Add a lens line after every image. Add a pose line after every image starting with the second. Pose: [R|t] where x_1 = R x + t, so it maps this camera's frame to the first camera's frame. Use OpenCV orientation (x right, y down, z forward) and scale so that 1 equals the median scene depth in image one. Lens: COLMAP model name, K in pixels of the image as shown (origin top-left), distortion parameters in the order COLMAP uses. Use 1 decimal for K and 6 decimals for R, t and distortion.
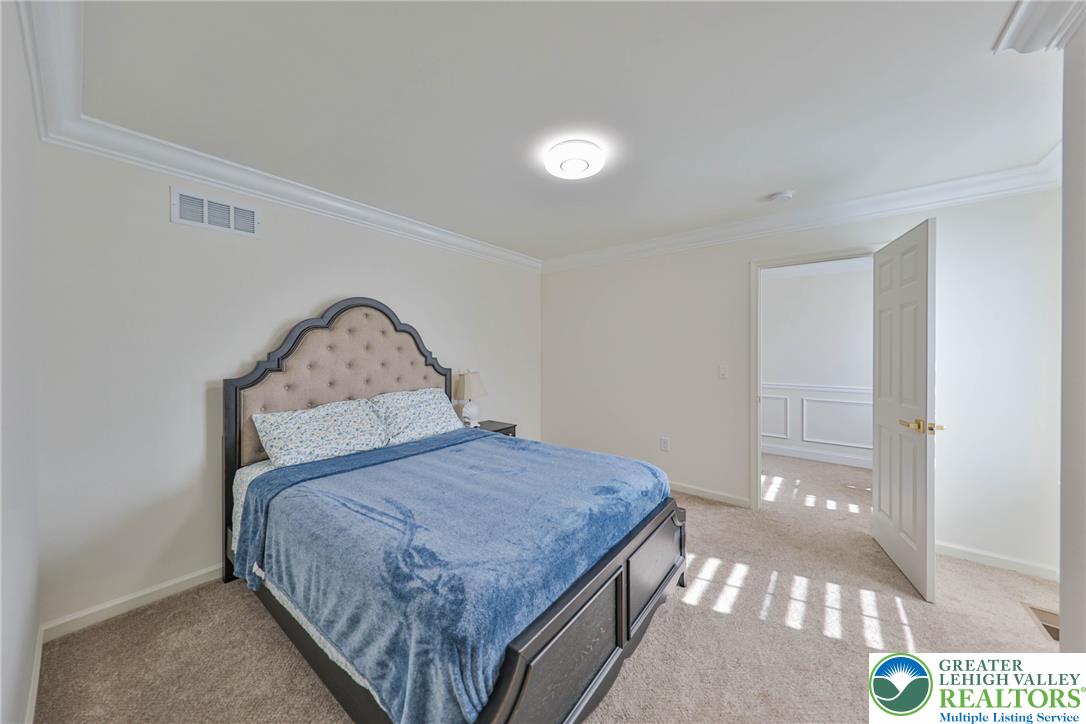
lens RADIAL K [[376.1, 0, 562.2], [0, 376.1, 356.4], [0, 0, 1]] dist [0.004639, -0.001492]
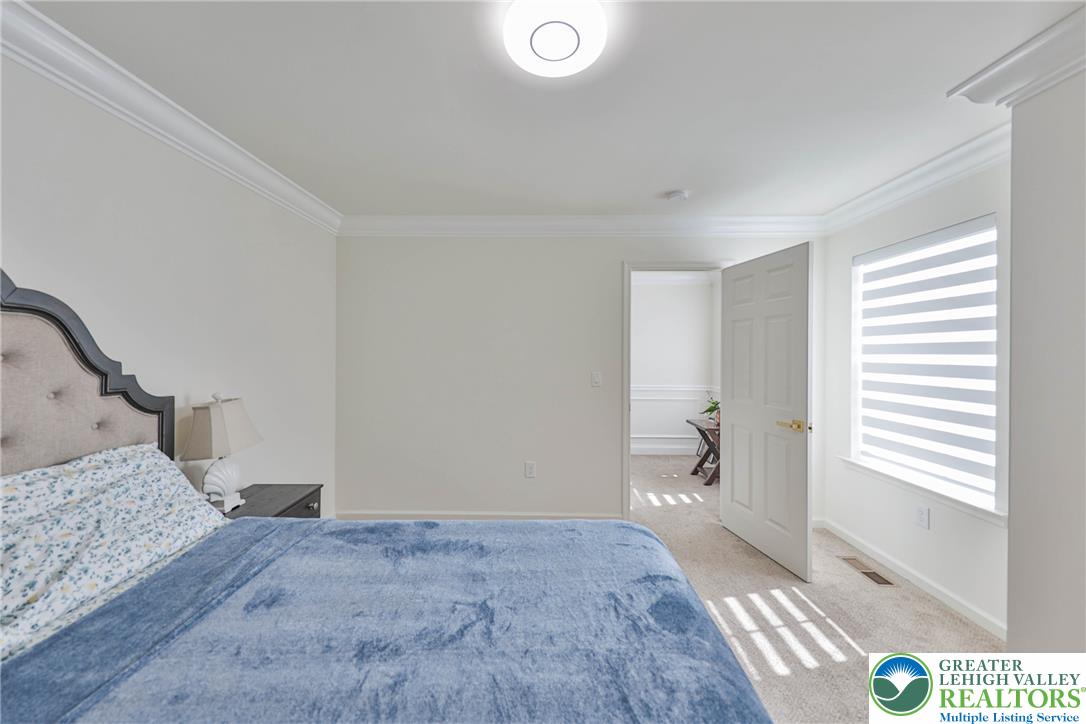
lens RADIAL K [[376.1, 0, 541.8], [0, 376.1, 352.3], [0, 0, 1]] dist [0.004639, -0.001492]
pose [[0.802872, 0.000392, 0.596151, -0.223471], [0.002065, 0.999992, -0.003439, -0.021683], [-0.596148, 0.003992, 0.802865, 0.374138]]
